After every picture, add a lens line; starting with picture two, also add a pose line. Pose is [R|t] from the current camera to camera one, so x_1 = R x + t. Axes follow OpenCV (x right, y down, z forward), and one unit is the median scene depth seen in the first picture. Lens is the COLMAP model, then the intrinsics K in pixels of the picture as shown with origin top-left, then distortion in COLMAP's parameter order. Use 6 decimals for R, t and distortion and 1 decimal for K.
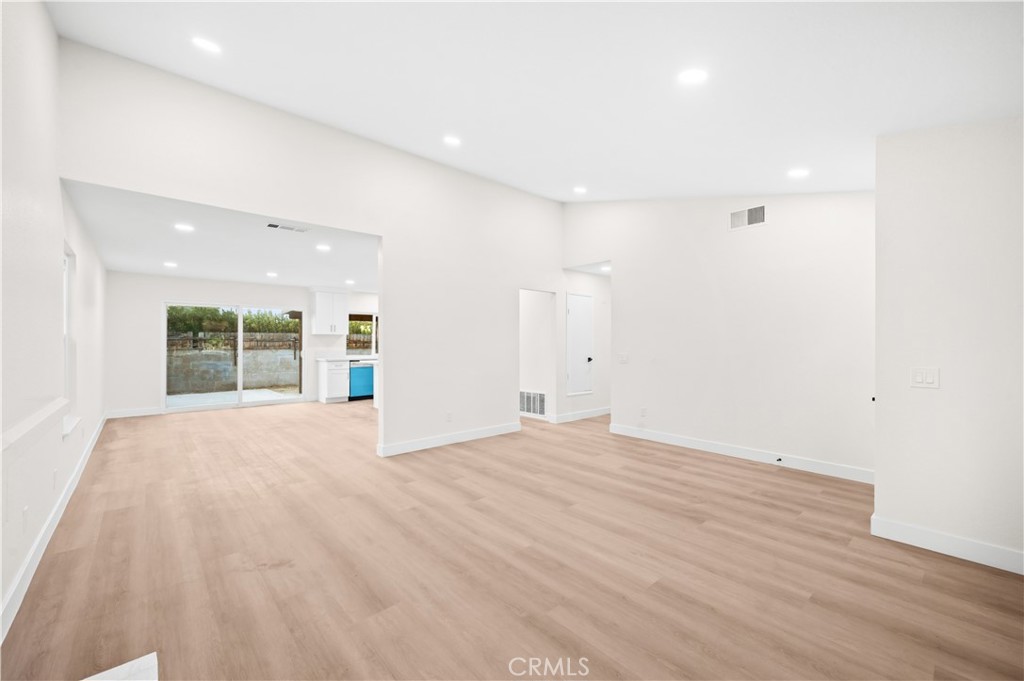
lens RADIAL K [[409.1, 0, 517.0], [0, 409.1, 342.0], [0, 0, 1]] dist [0.000379, -0.000425]
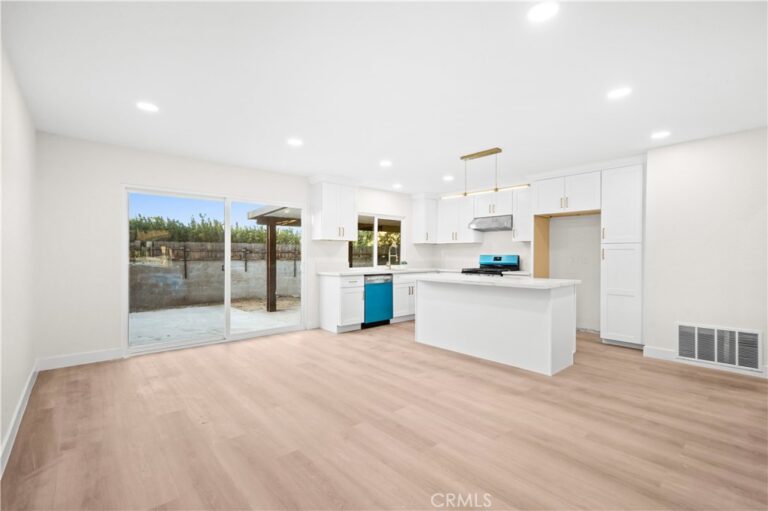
lens RADIAL K [[341.9, 0, 386.0], [0, 341.9, 258.1], [0, 0, 1]] dist [-0.002944, 0.000109]
pose [[0.999950, 0.001051, -0.009966, -0.349464], [-0.000970, 0.999967, 0.008125, 0.009275], [0.009974, -0.008115, 0.999917, 0.362867]]
